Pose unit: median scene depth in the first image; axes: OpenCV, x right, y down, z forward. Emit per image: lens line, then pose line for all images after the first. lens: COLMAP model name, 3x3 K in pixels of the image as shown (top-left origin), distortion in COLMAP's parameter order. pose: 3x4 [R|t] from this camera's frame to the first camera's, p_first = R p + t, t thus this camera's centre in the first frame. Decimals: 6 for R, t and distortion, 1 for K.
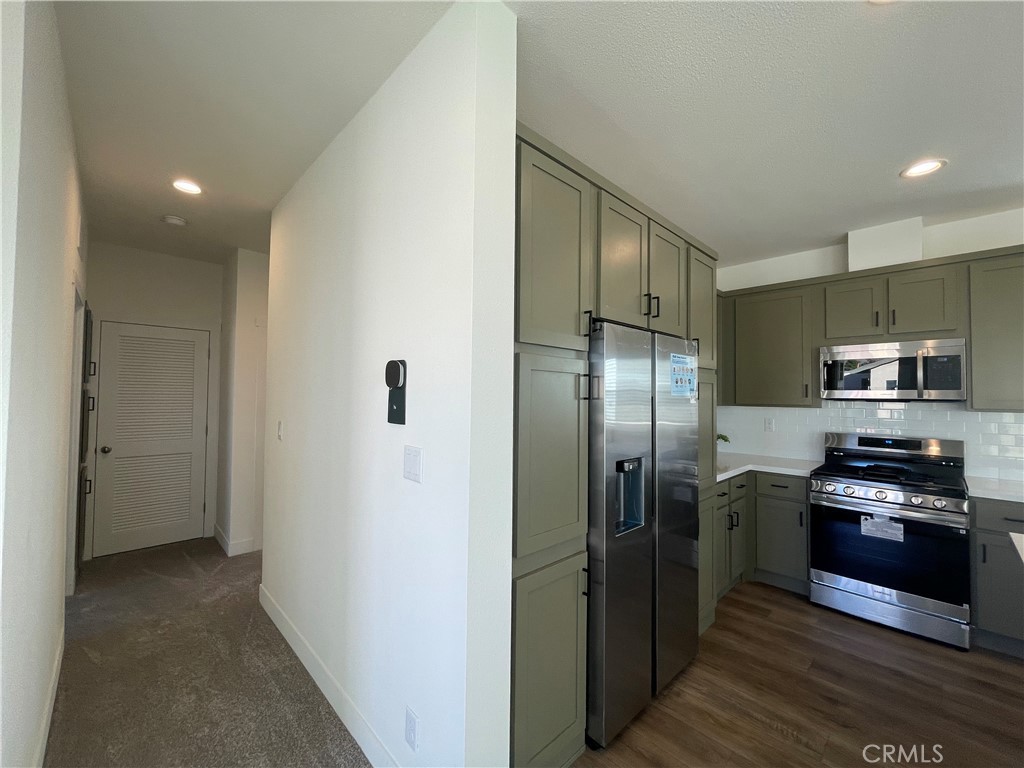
lens RADIAL K [[413.5, 0, 512.0], [0, 413.5, 384.0], [0, 0, 1]] dist [-0.001452, -0.000332]
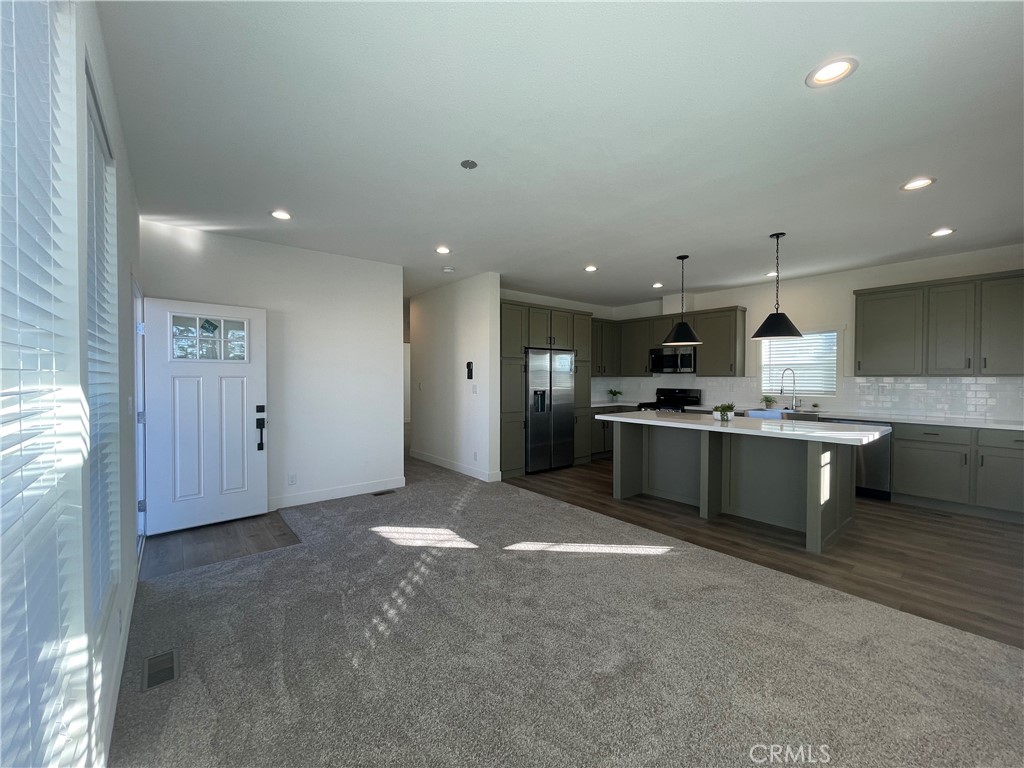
lens RADIAL K [[413.4, 0, 512.0], [0, 413.4, 384.0], [0, 0, 1]] dist [-0.020013, -0.000149]
pose [[0.996778, -0.008401, -0.079769, 0.342284], [0.011687, 0.999099, 0.040808, -0.004340], [0.079354, -0.041609, 0.995978, -2.332114]]
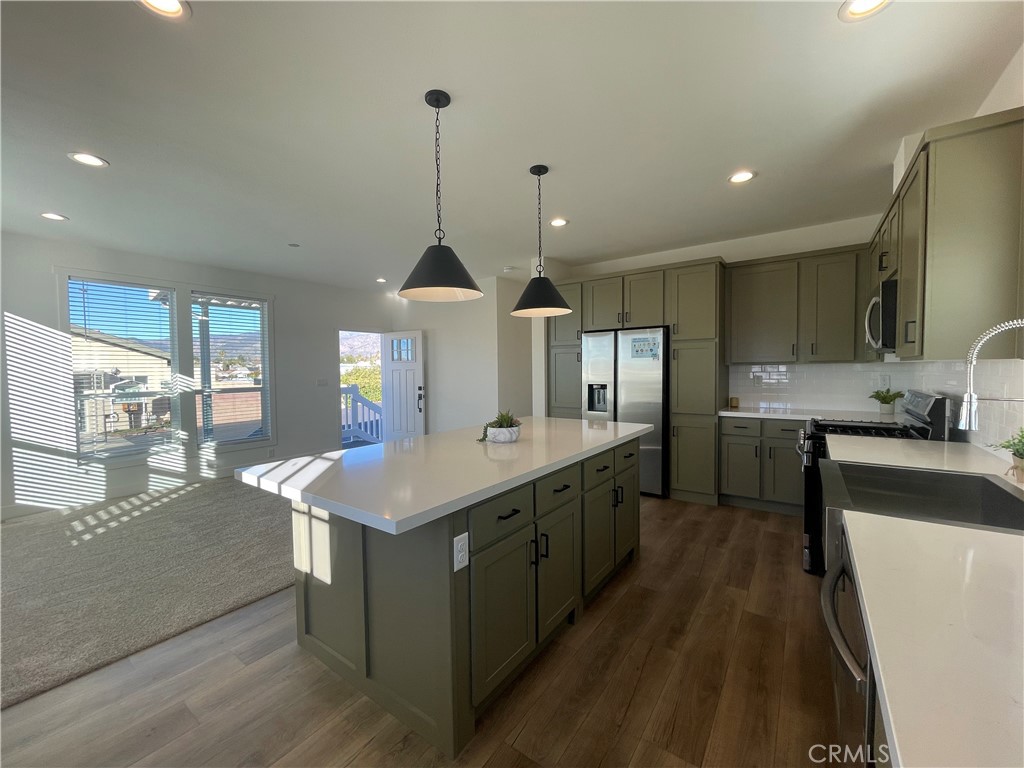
lens RADIAL K [[413.5, 0, 512.0], [0, 413.5, 384.0], [0, 0, 1]] dist [-0.001452, -0.000332]
pose [[0.173966, 0.018326, -0.984581, 2.877966], [0.039054, 0.998912, 0.025493, 0.102495], [0.983977, -0.042887, 0.173061, 0.039390]]
